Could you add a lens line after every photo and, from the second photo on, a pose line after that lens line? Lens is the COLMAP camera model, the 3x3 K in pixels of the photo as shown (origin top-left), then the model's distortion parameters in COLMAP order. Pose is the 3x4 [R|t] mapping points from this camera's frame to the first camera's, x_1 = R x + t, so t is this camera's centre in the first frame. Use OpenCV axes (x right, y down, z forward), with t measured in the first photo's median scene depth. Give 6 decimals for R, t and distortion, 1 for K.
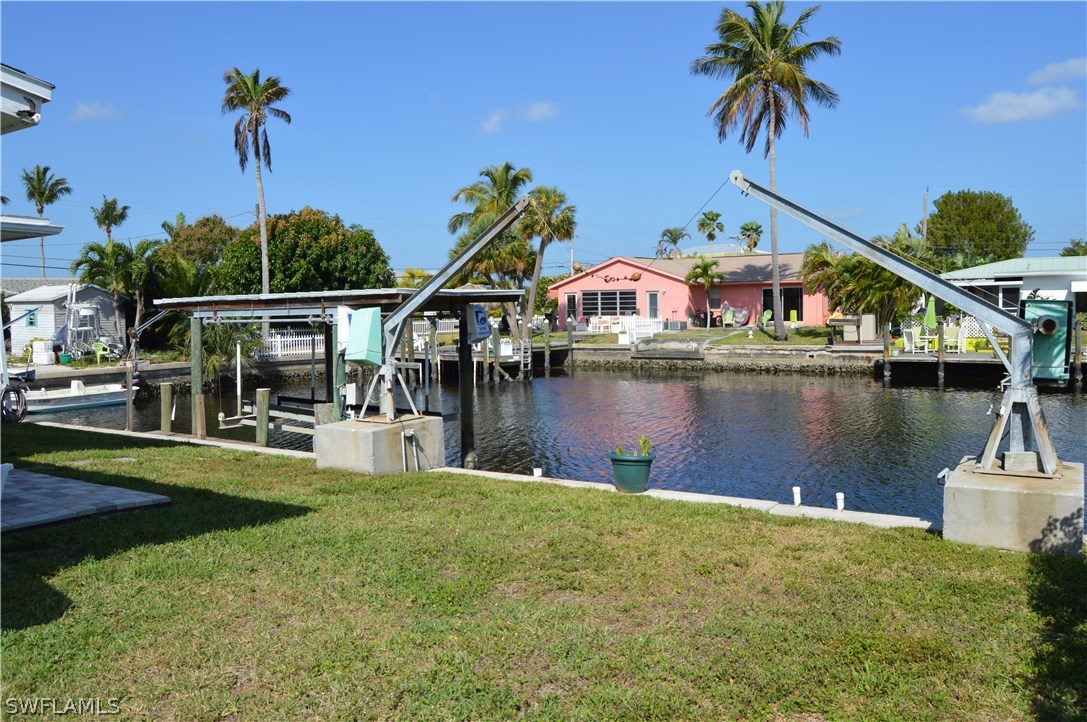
lens RADIAL K [[880.4, 0, 543.5], [0, 880.4, 361.0], [0, 0, 1]] dist [-0.093129, 0.050472]
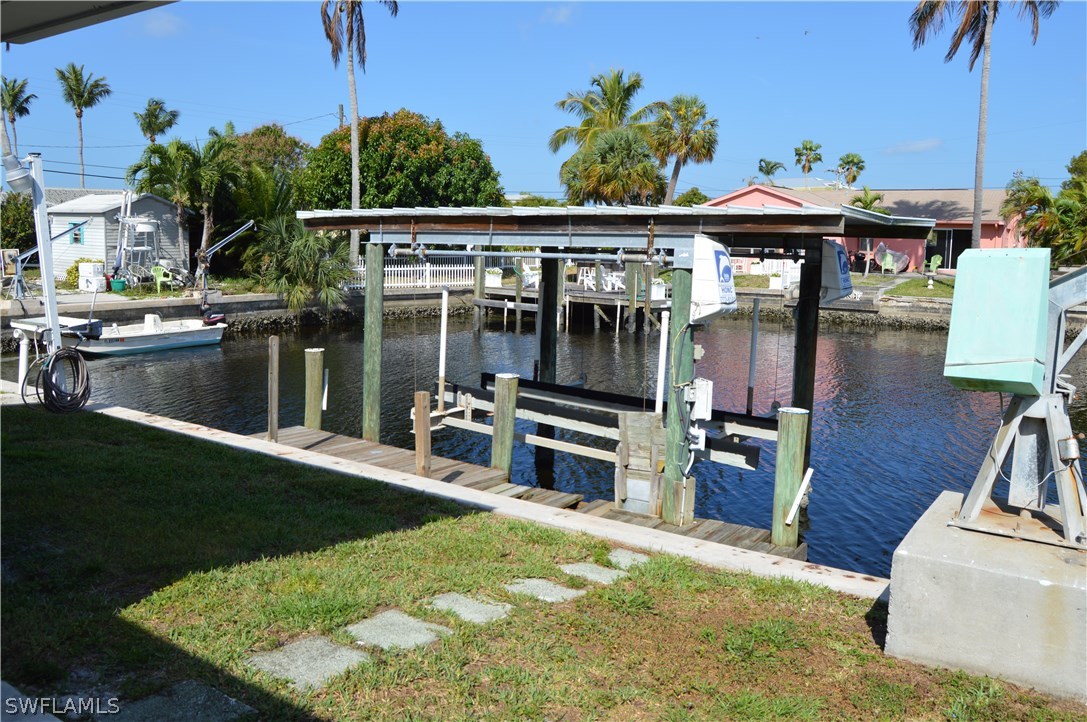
lens RADIAL K [[880.4, 0, 543.5], [0, 880.4, 361.0], [0, 0, 1]] dist [-0.093129, 0.050472]
pose [[0.998796, 0.039849, -0.028604, -0.120288], [-0.037489, 0.996186, 0.078792, -0.009809], [0.031635, -0.077625, 0.996481, 0.182860]]
